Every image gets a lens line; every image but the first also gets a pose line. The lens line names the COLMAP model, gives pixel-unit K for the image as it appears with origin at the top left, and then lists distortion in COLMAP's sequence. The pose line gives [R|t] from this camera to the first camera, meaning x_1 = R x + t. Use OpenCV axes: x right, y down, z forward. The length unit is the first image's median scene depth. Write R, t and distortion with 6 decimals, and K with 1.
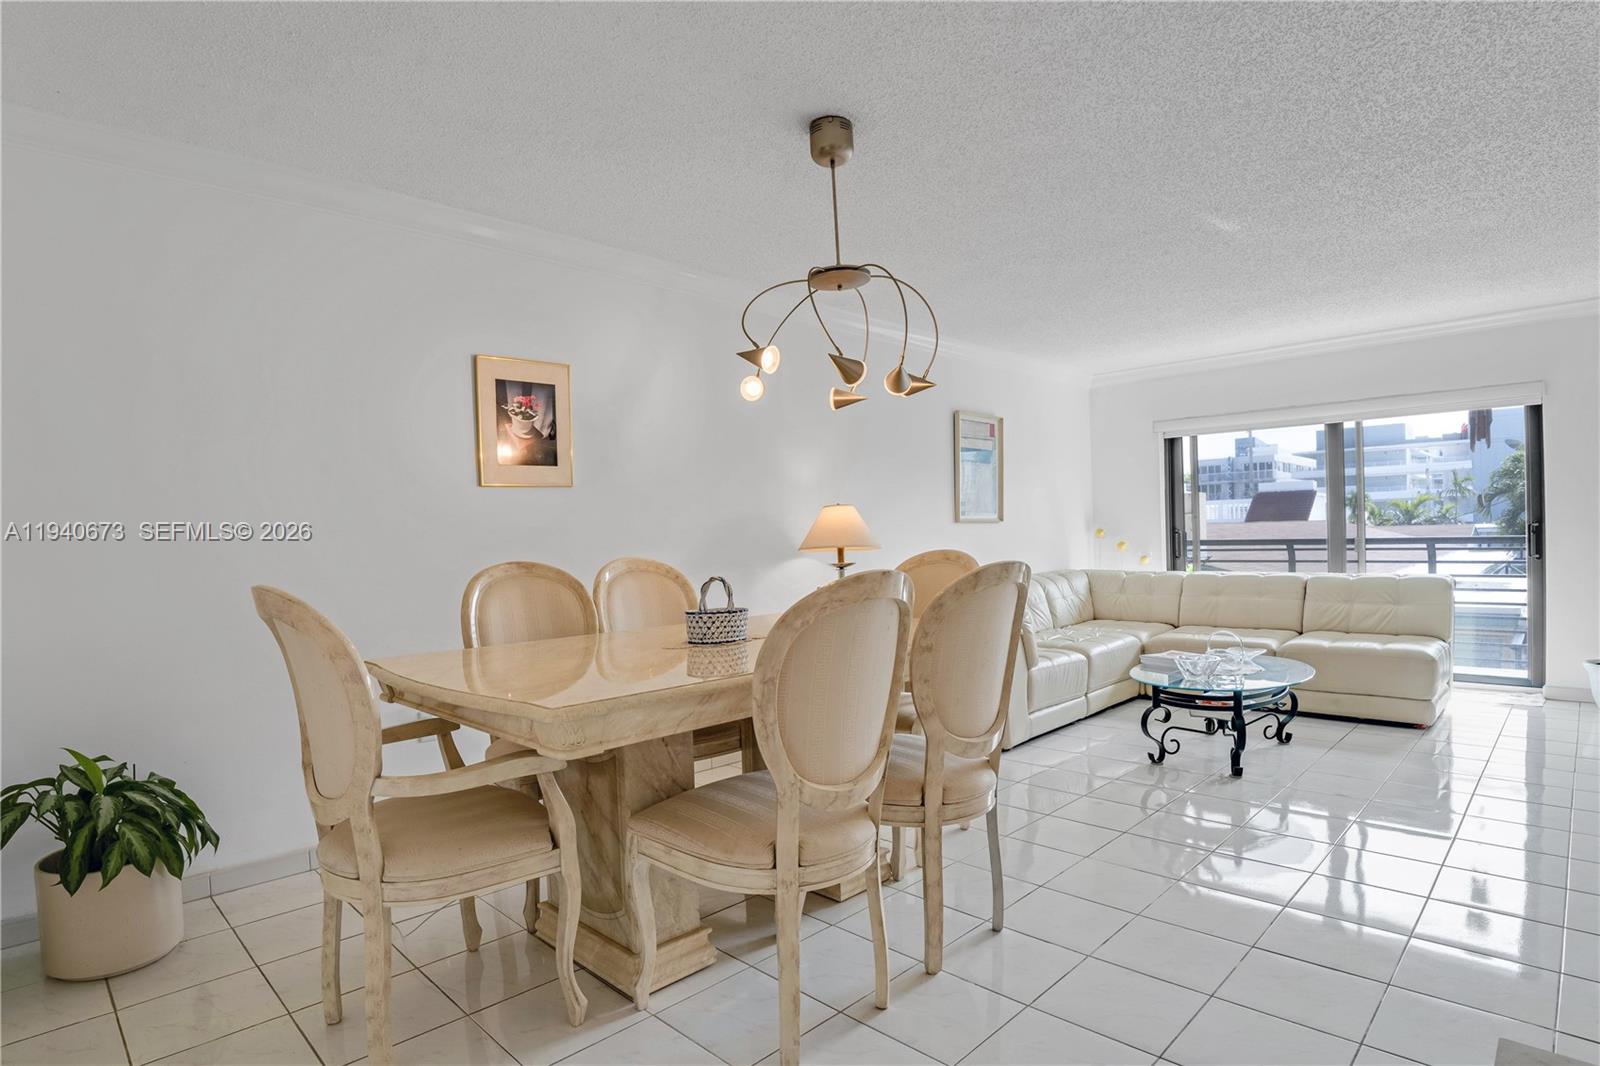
lens RADIAL K [[844.9, 0, 800.5], [0, 844.9, 547.4], [0, 0, 1]] dist [-0.069447, 0.015192]
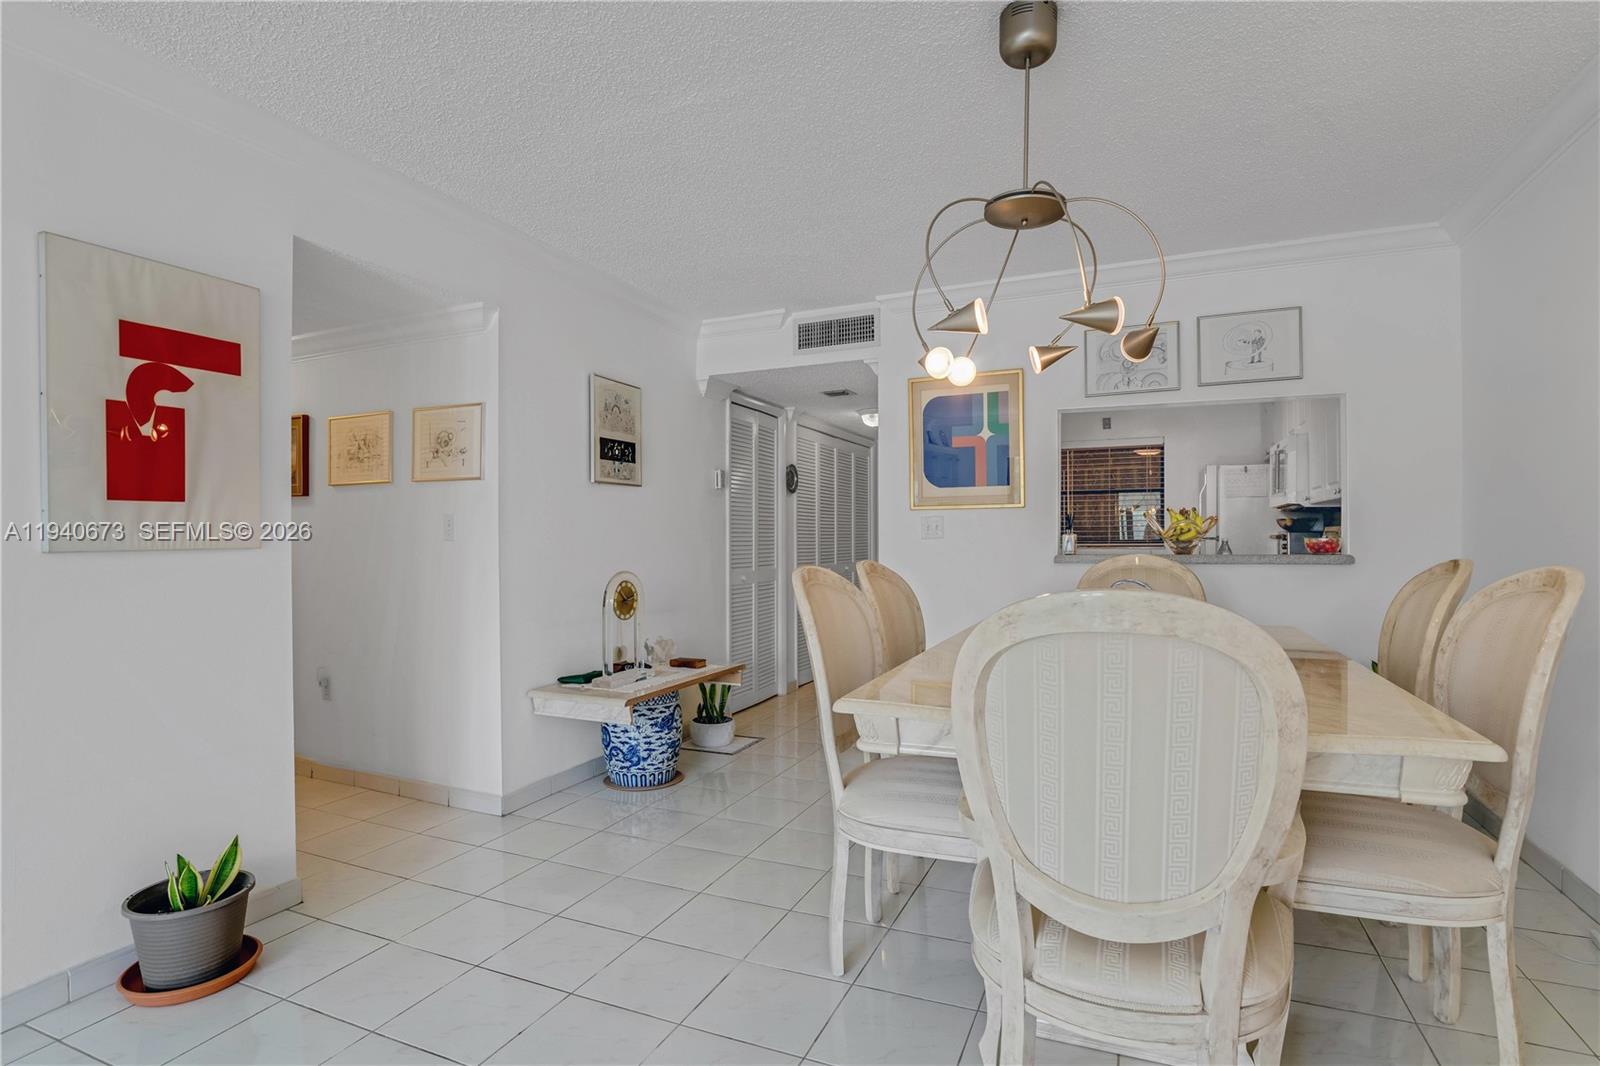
lens RADIAL K [[798.1, 0, 797.4], [0, 798.1, 544.4], [0, 0, 1]] dist [-0.041443, 0.009979]
pose [[-0.933242, 0.035145, -0.357525, 0.338963], [0.027019, 0.999251, 0.027699, -0.022797], [0.358231, 0.016190, -0.933493, 1.058586]]
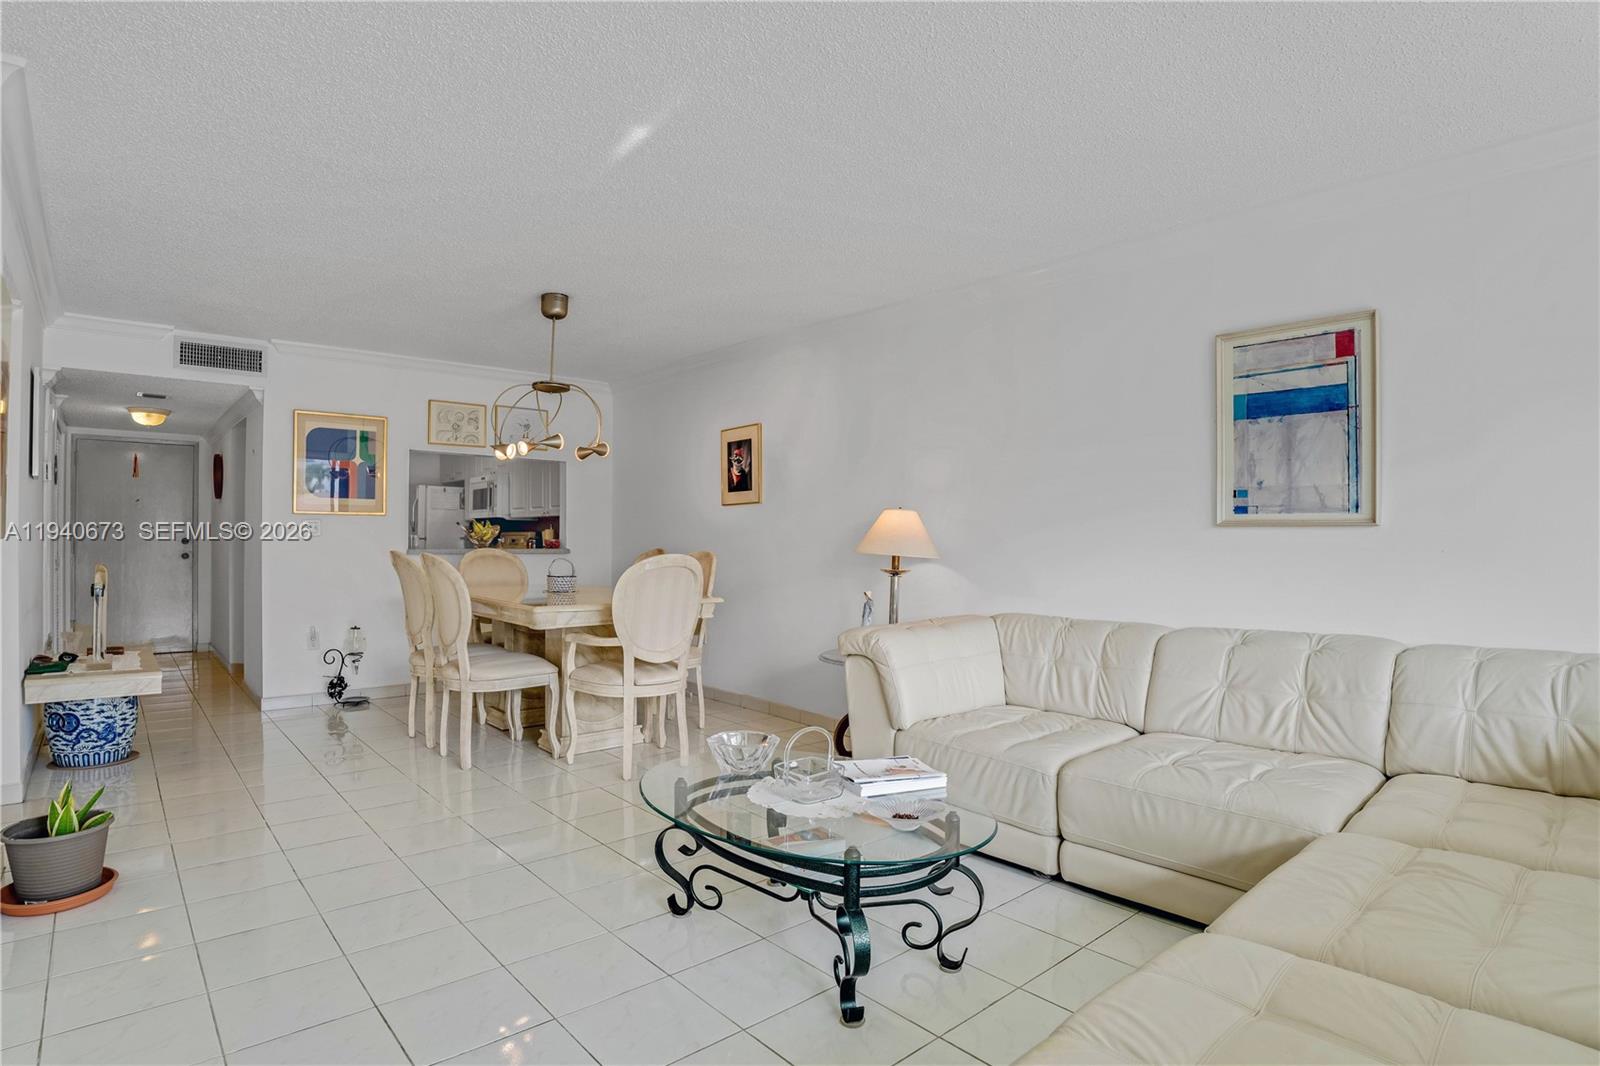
lens RADIAL K [[823.4, 0, 798.7], [0, 823.4, 544.4], [0, 0, 1]] dist [-0.070540, 0.014755]
pose [[-0.070471, 0.030462, -0.997049, 1.091312], [-0.018740, 0.999317, 0.031856, -0.041861], [0.997338, 0.020930, -0.069852, 1.062114]]
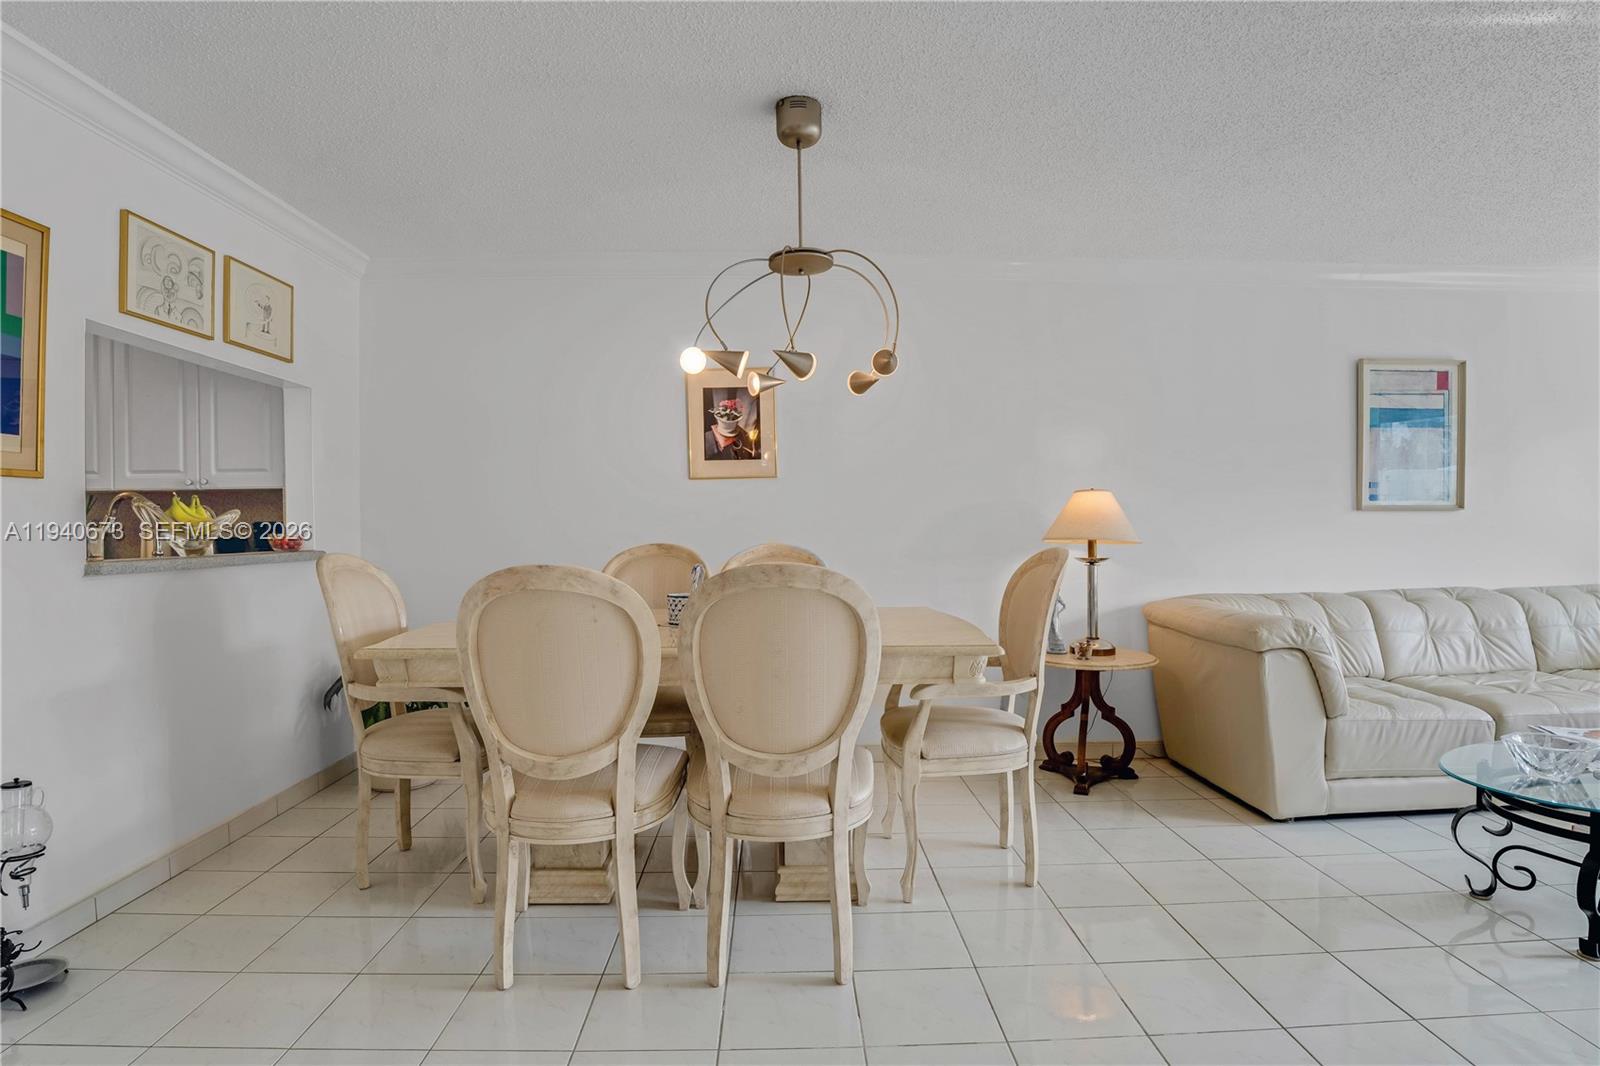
lens RADIAL K [[845.5, 0, 800.0], [0, 845.5, 533.0], [0, 0, 1]] dist [-0.069258, 0.015446]
pose [[0.719599, 0.026220, -0.693894, 0.473561], [-0.020619, 0.999653, 0.016391, -0.016175], [0.694083, 0.002512, 0.719890, 0.199815]]
